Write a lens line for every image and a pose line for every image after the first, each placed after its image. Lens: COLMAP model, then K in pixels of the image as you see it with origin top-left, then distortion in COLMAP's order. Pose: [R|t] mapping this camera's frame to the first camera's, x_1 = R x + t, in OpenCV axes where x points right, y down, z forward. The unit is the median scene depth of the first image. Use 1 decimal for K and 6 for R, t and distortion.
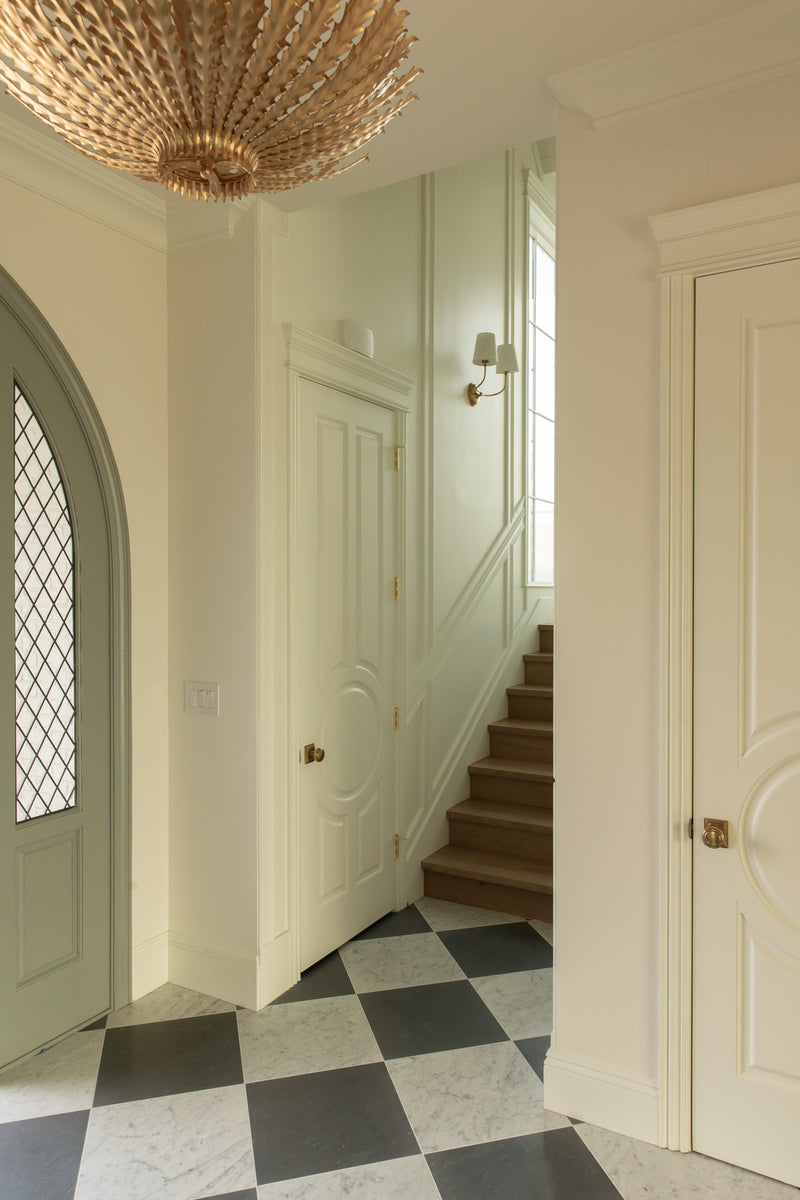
lens RADIAL K [[814.9, 0, 400.2], [0, 814.9, 597.0], [0, 0, 1]] dist [-0.001125, -0.001446]
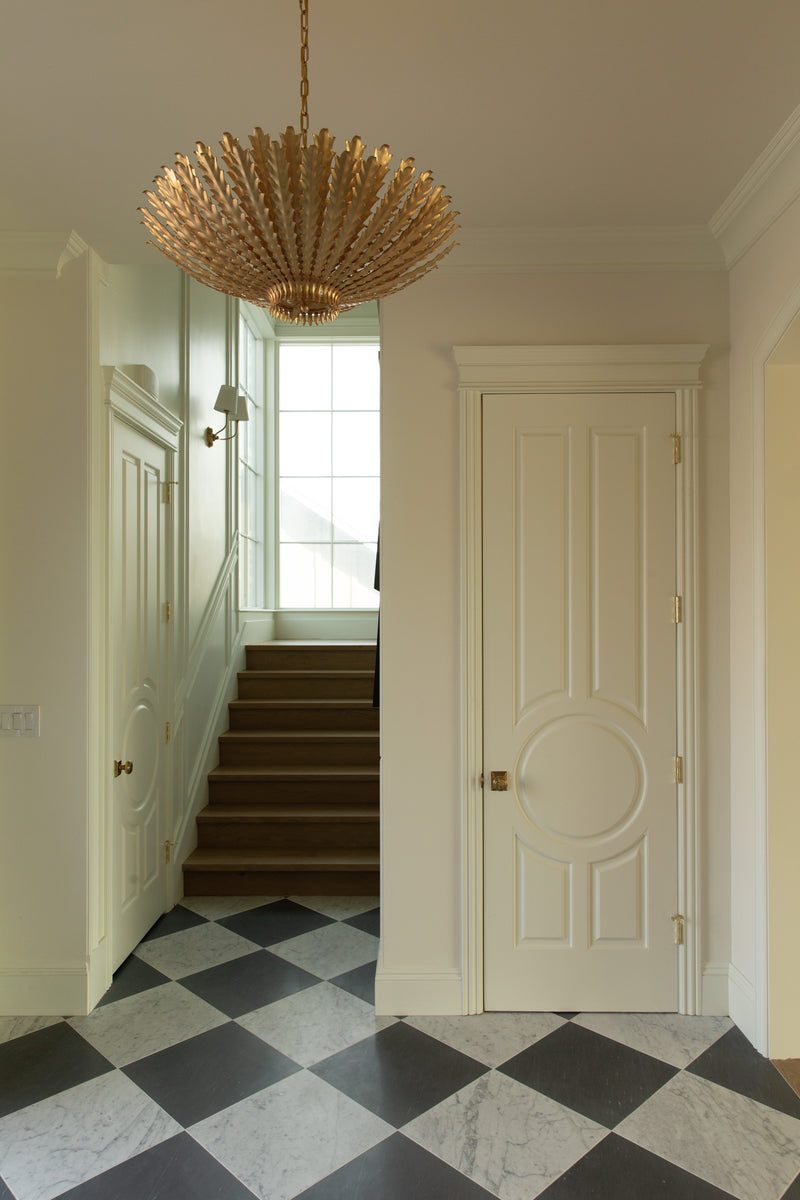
lens RADIAL K [[814.9, 0, 398.8], [0, 814.9, 602.3], [0, 0, 1]] dist [-0.001125, -0.001446]
pose [[0.868012, 0.003319, 0.496533, -0.342169], [0.008858, 0.999715, -0.022168, 0.003963], [-0.496465, 0.023640, 0.867735, -0.118198]]
